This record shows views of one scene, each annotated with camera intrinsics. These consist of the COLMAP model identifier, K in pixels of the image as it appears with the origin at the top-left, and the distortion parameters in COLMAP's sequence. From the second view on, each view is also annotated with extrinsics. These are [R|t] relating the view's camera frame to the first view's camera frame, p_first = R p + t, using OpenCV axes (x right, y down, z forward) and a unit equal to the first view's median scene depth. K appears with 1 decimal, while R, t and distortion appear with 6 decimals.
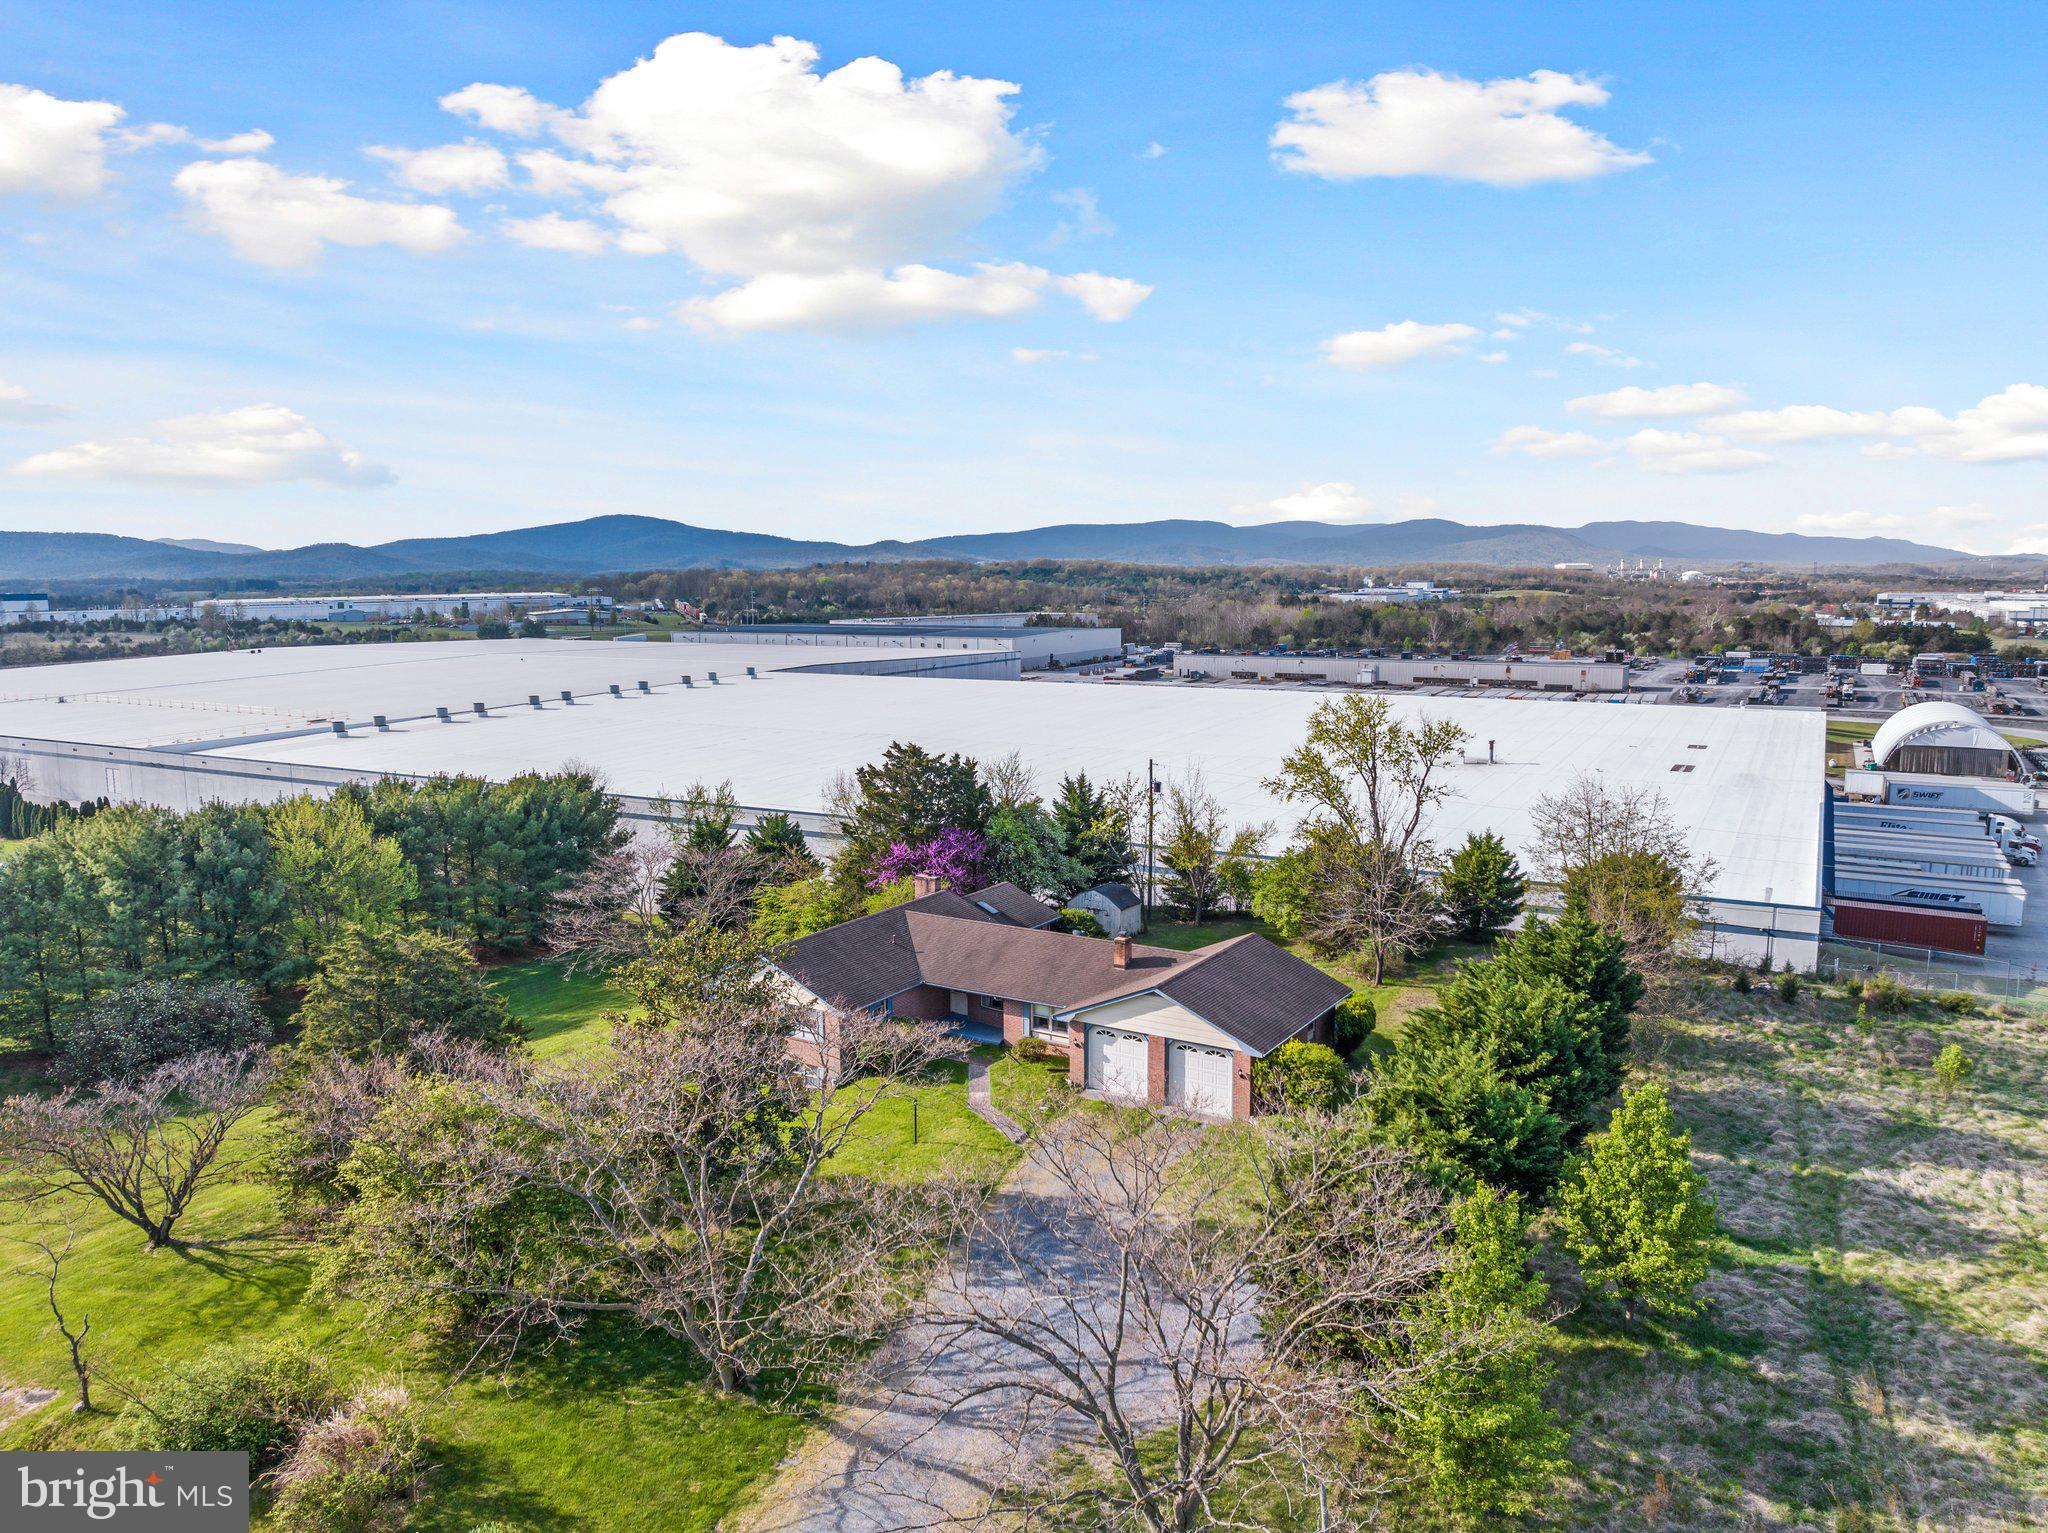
lens RADIAL K [[1457.5, 0, 1030.0], [0, 1457.5, 761.6], [0, 0, 1]] dist [-0.041431, 0.000081]
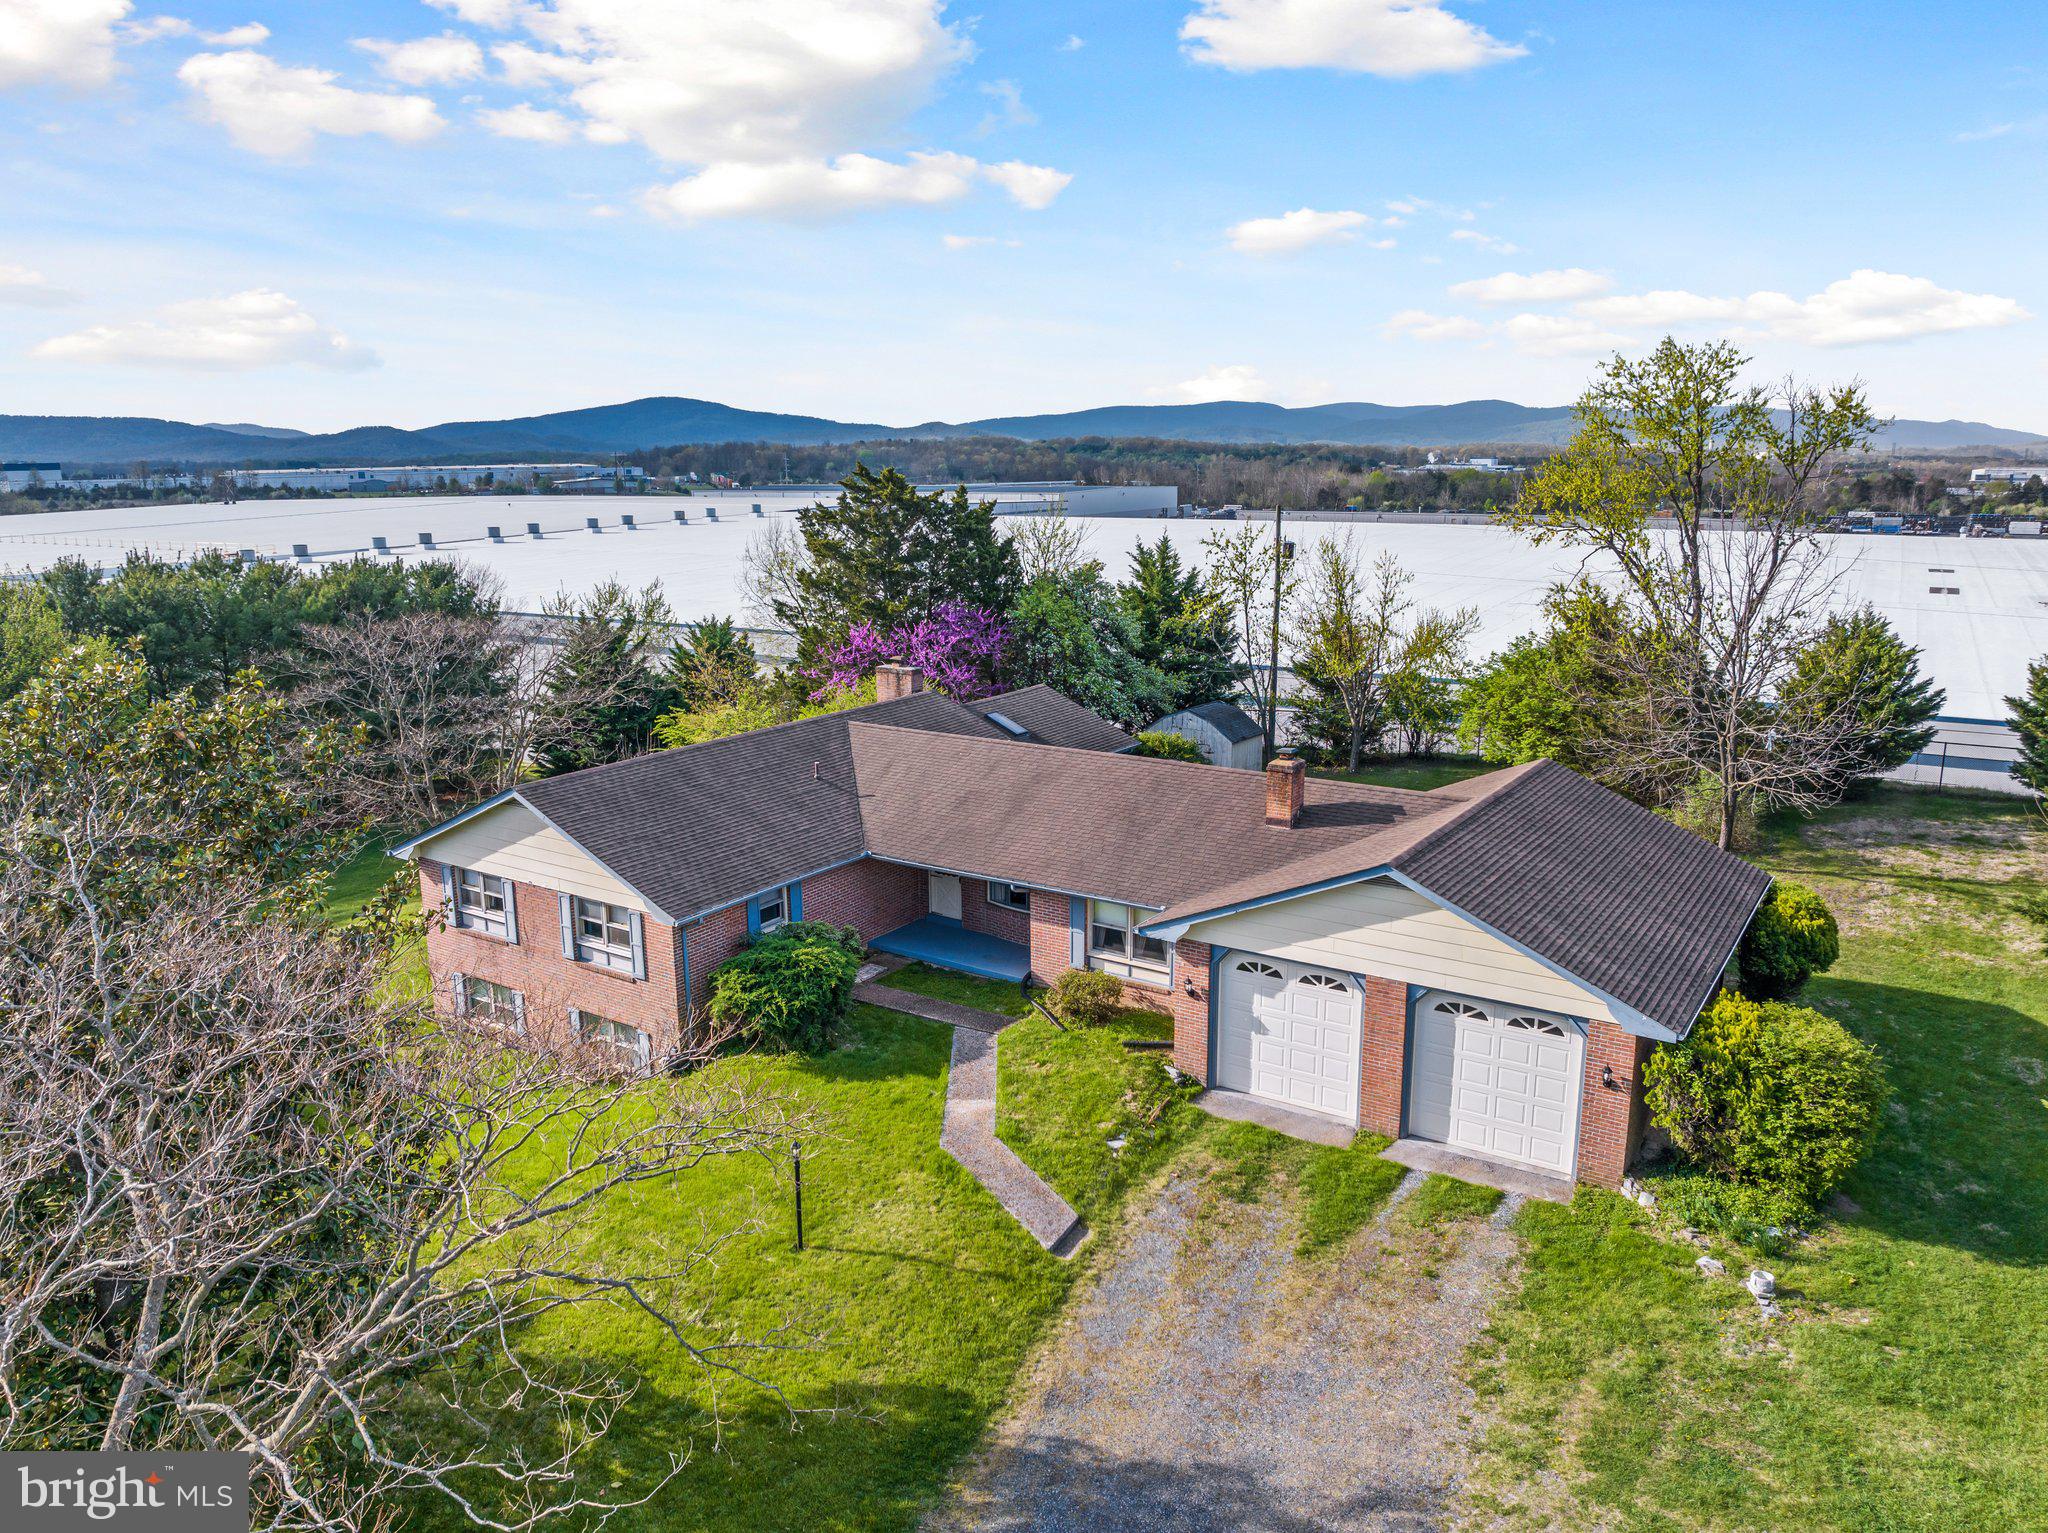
lens RADIAL K [[1457.5, 0, 1030.0], [0, 1457.5, 761.6], [0, 0, 1]] dist [-0.041431, 0.000081]
pose [[0.999485, 0.005624, -0.031592, -0.002503], [-0.003166, 0.997001, 0.077325, 0.062500], [0.031932, -0.077186, 0.996505, 0.390227]]
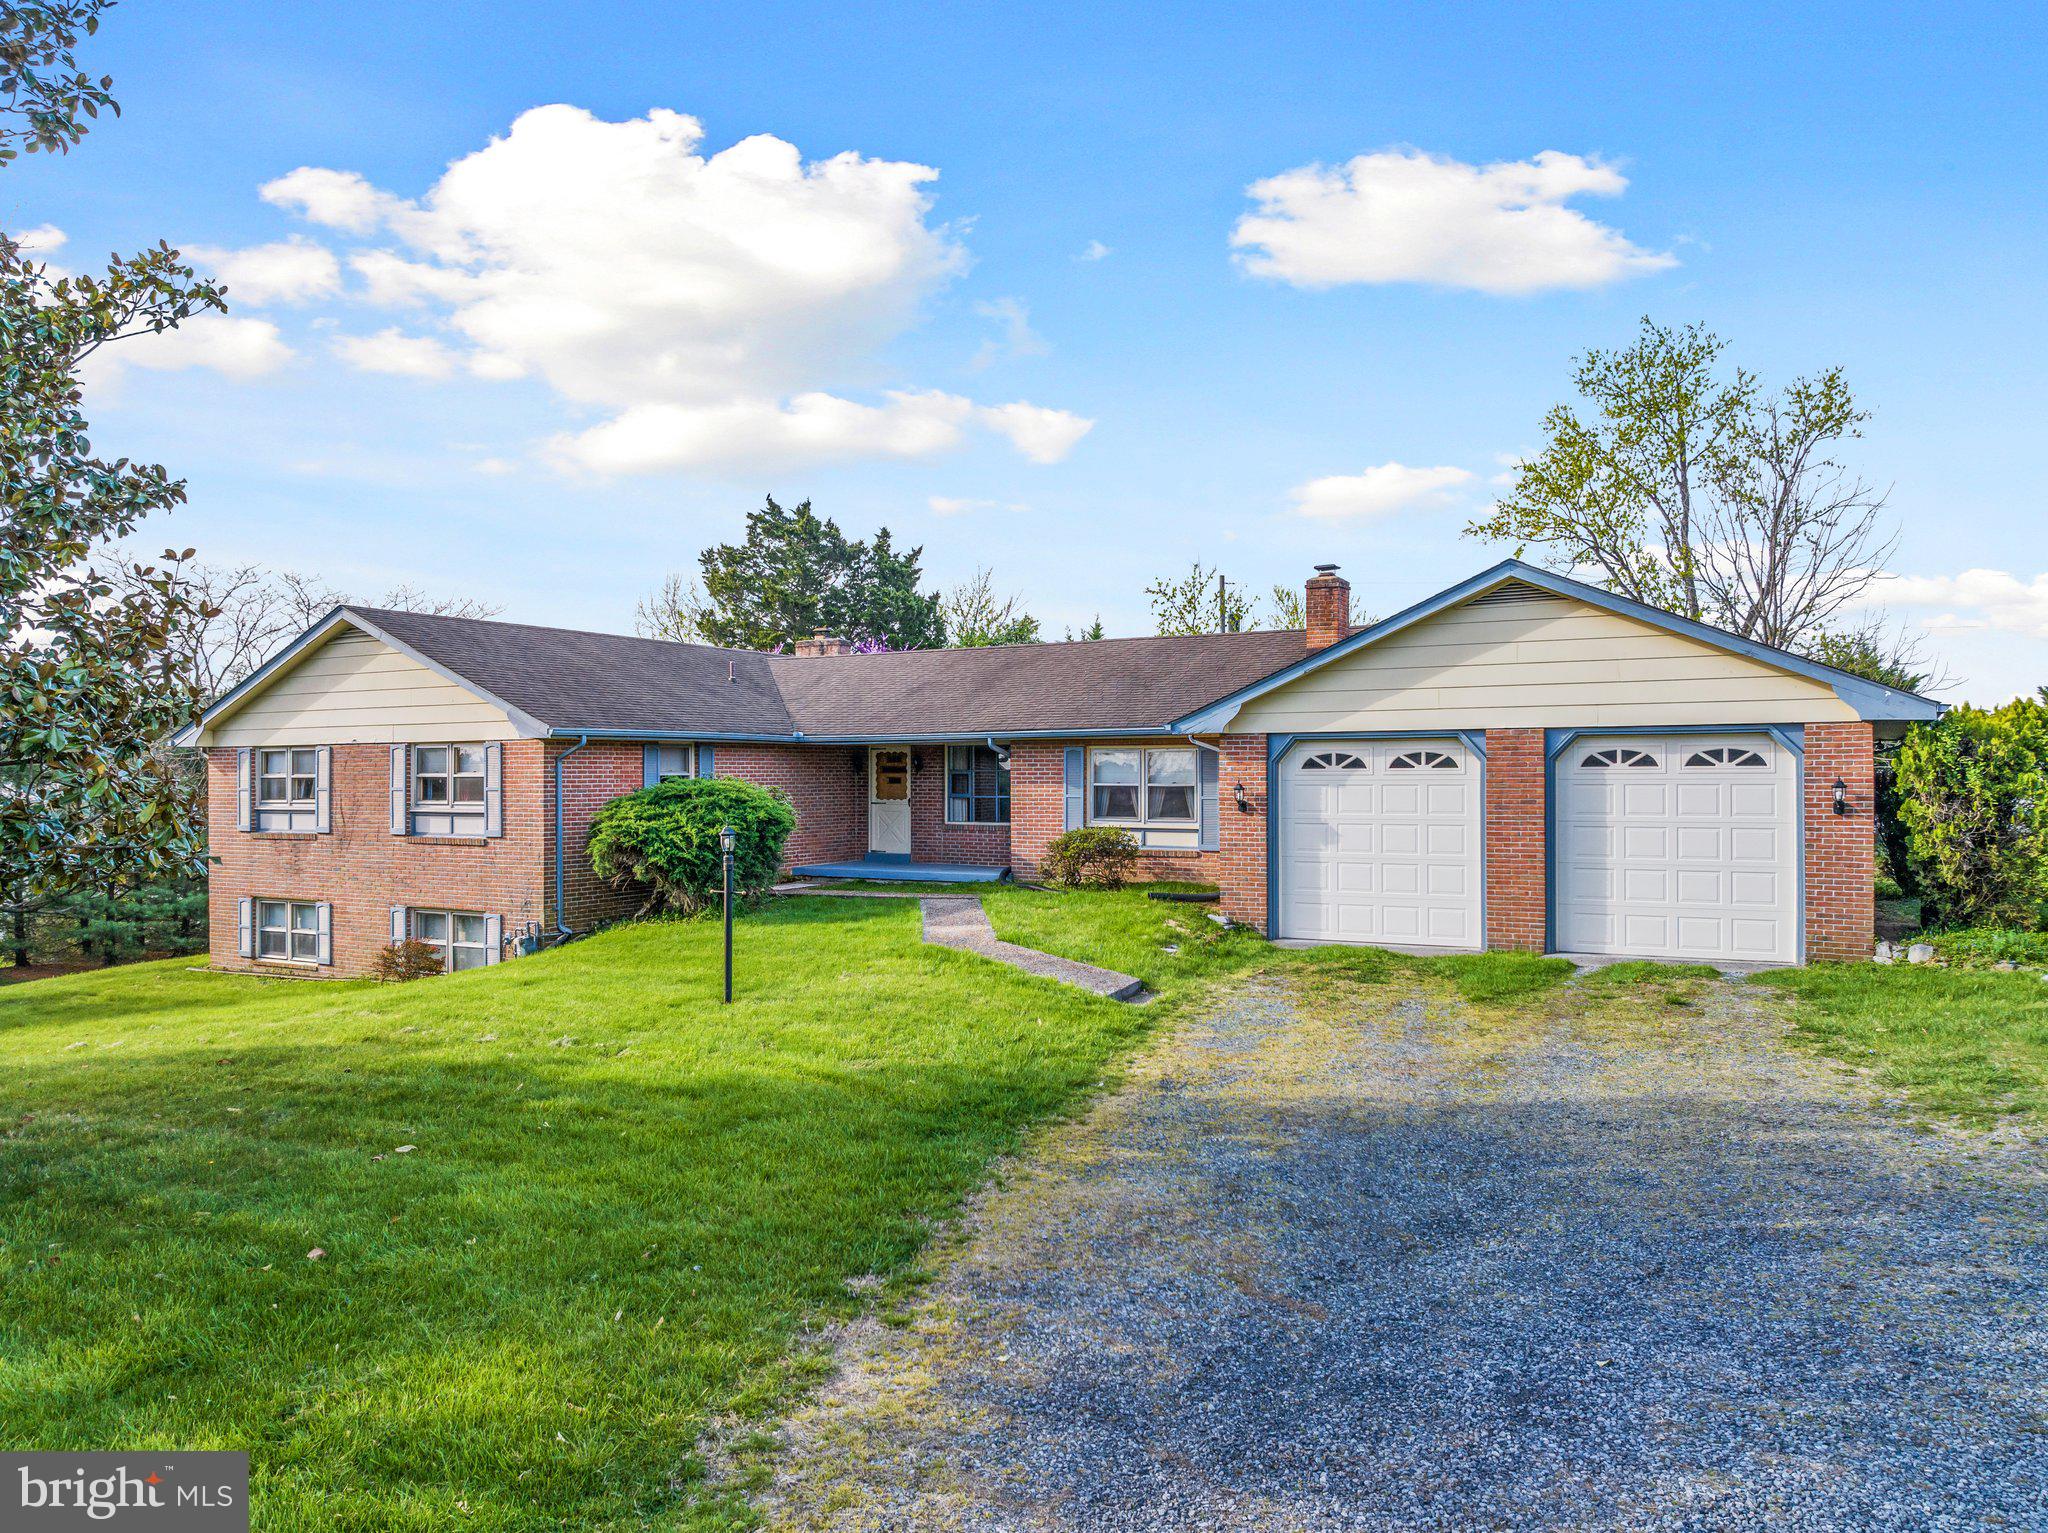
lens RADIAL K [[1457.5, 0, 1030.0], [0, 1457.5, 761.6], [0, 0, 1]] dist [-0.041431, 0.000081]
pose [[0.998501, 0.004601, 0.054542, -0.024989], [0.003577, 0.988847, -0.148890, 0.164354], [-0.054619, 0.148862, 0.987348, 0.466215]]
